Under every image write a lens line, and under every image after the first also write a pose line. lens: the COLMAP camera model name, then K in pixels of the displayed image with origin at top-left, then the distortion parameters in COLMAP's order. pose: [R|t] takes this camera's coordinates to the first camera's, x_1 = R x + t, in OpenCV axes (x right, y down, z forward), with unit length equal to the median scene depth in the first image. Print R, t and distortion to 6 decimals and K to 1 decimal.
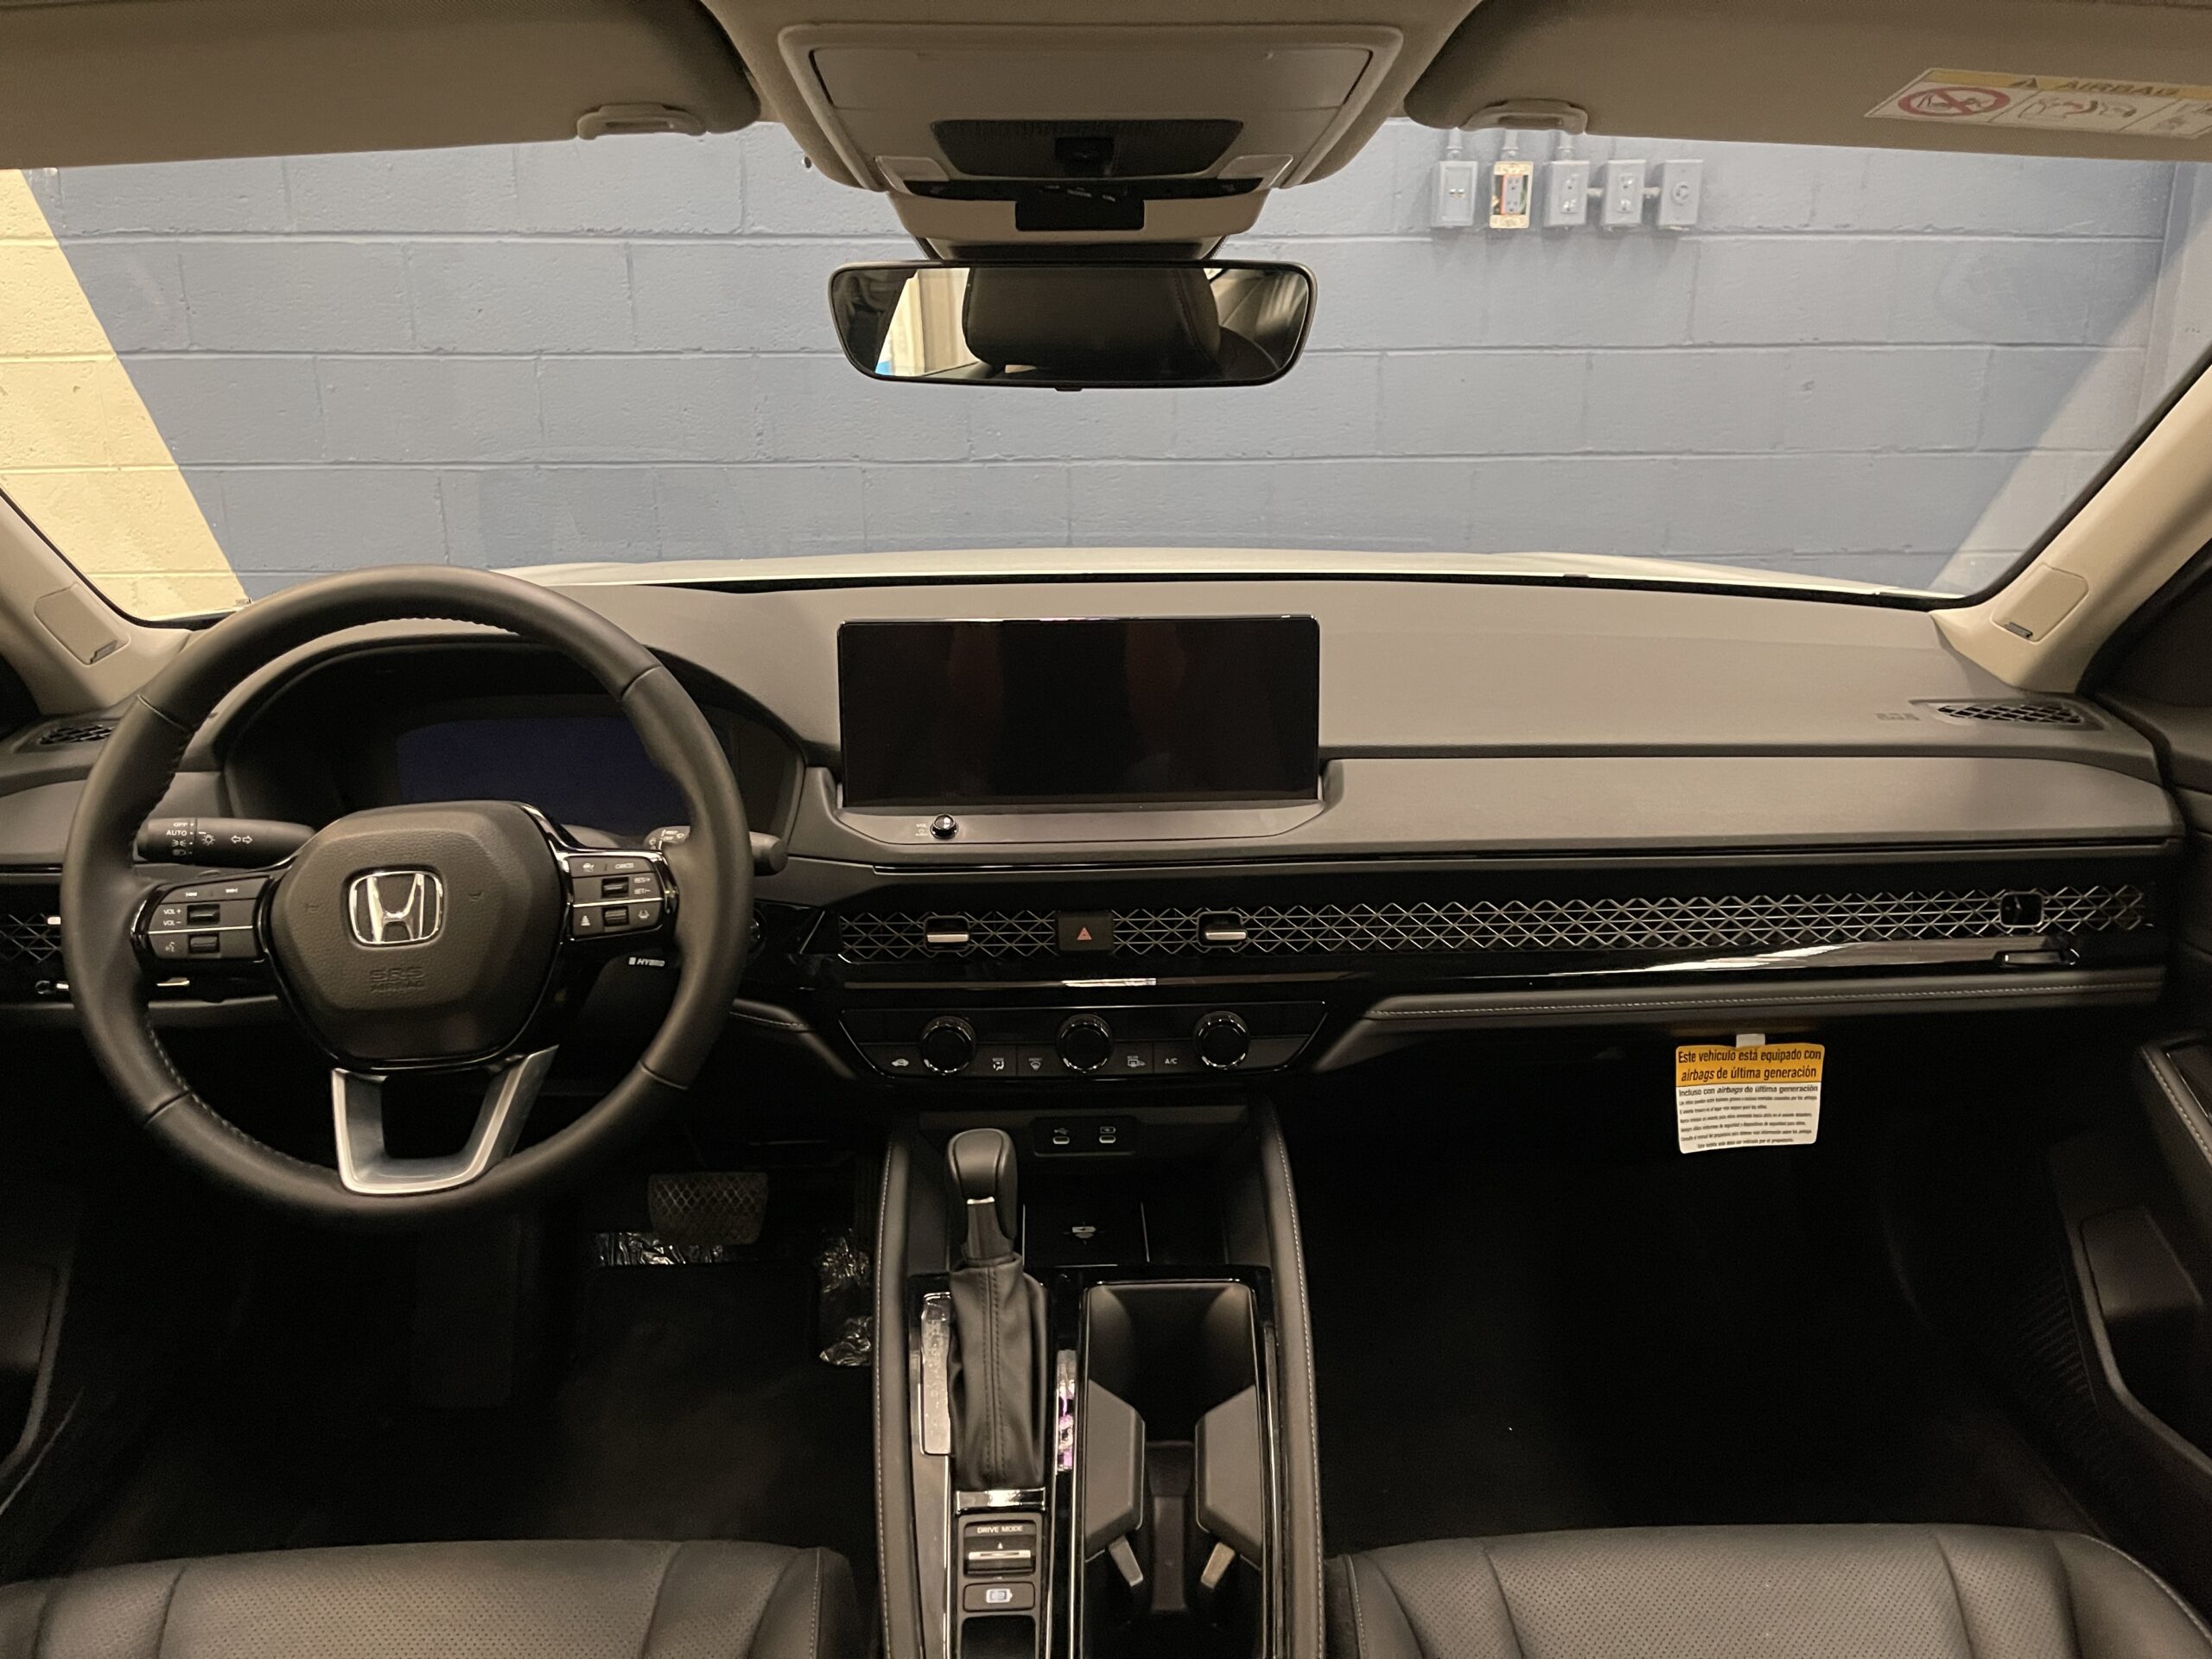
lens RADIAL K [[1684.1, 0, 1115.2], [0, 1684.1, 836.8], [0, 0, 1]] dist [0.067930, -0.102382]
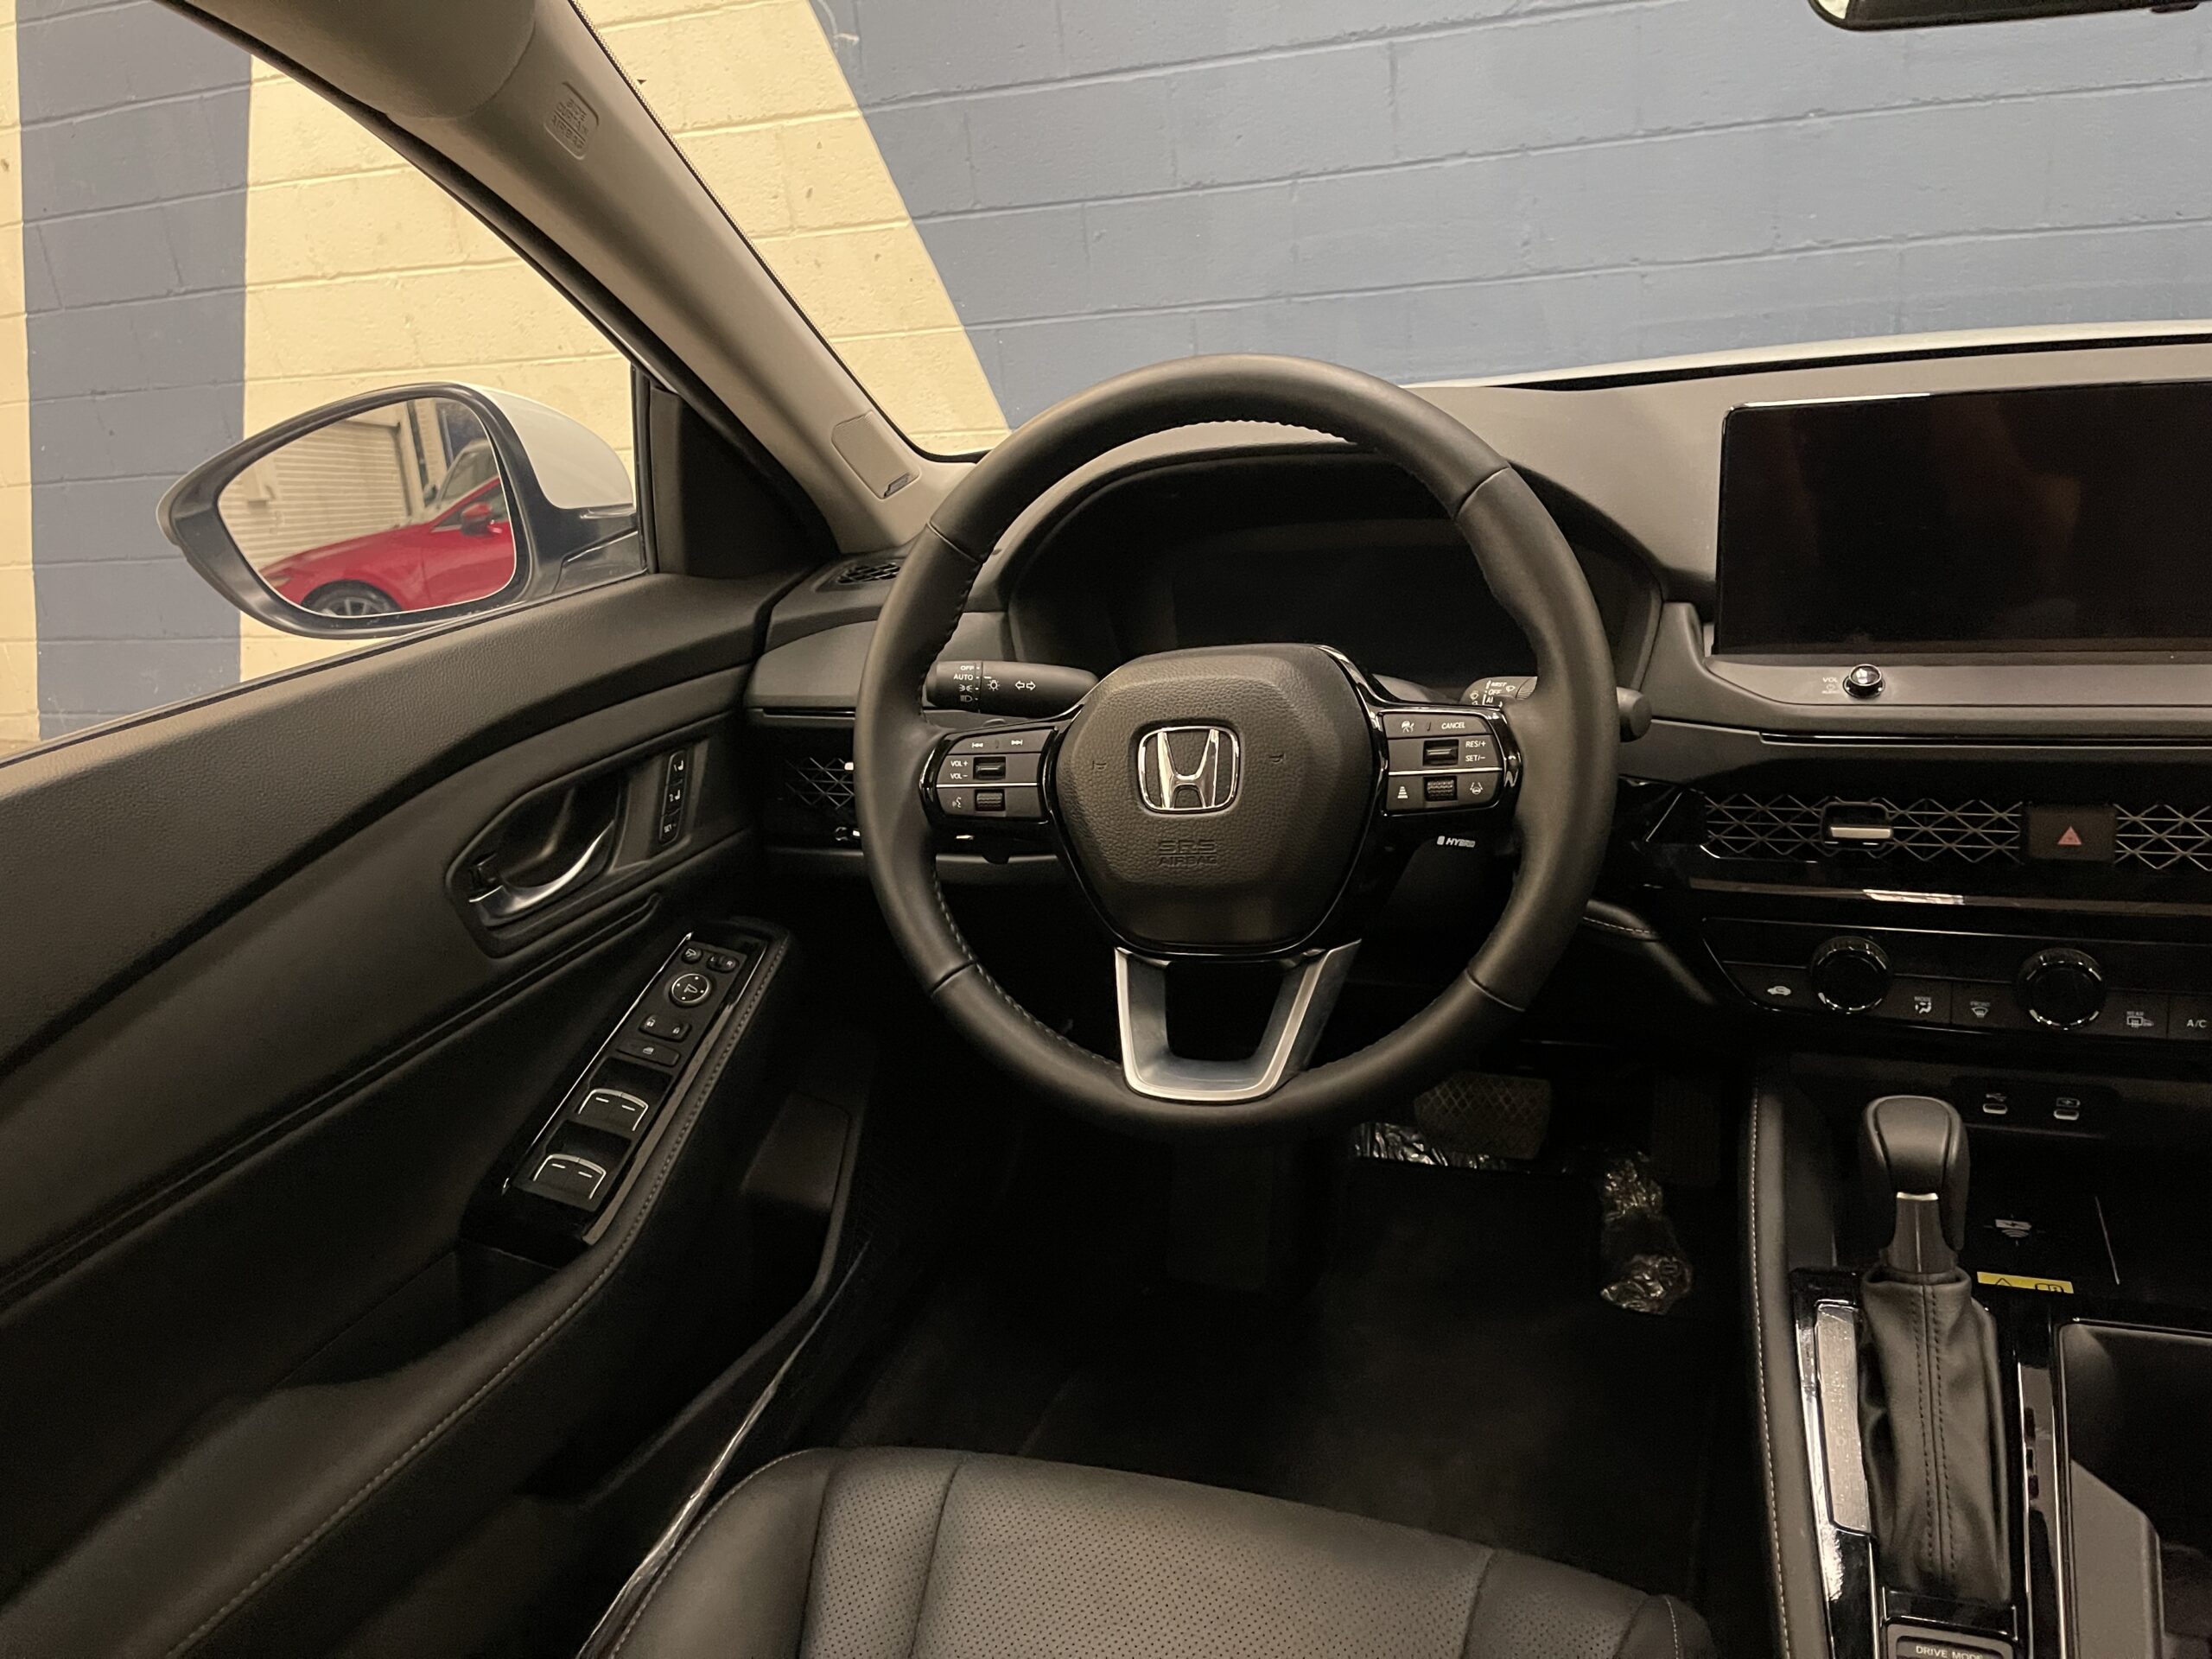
lens RADIAL K [[1684.1, 0, 1109.3], [0, 1684.1, 829.6], [0, 0, 1]] dist [0.067930, -0.102382]
pose [[0.915698, 0.050758, -0.398649, -0.105028], [-0.018159, 0.996204, 0.085129, 0.000885], [0.401457, -0.070714, 0.913144, 0.182553]]
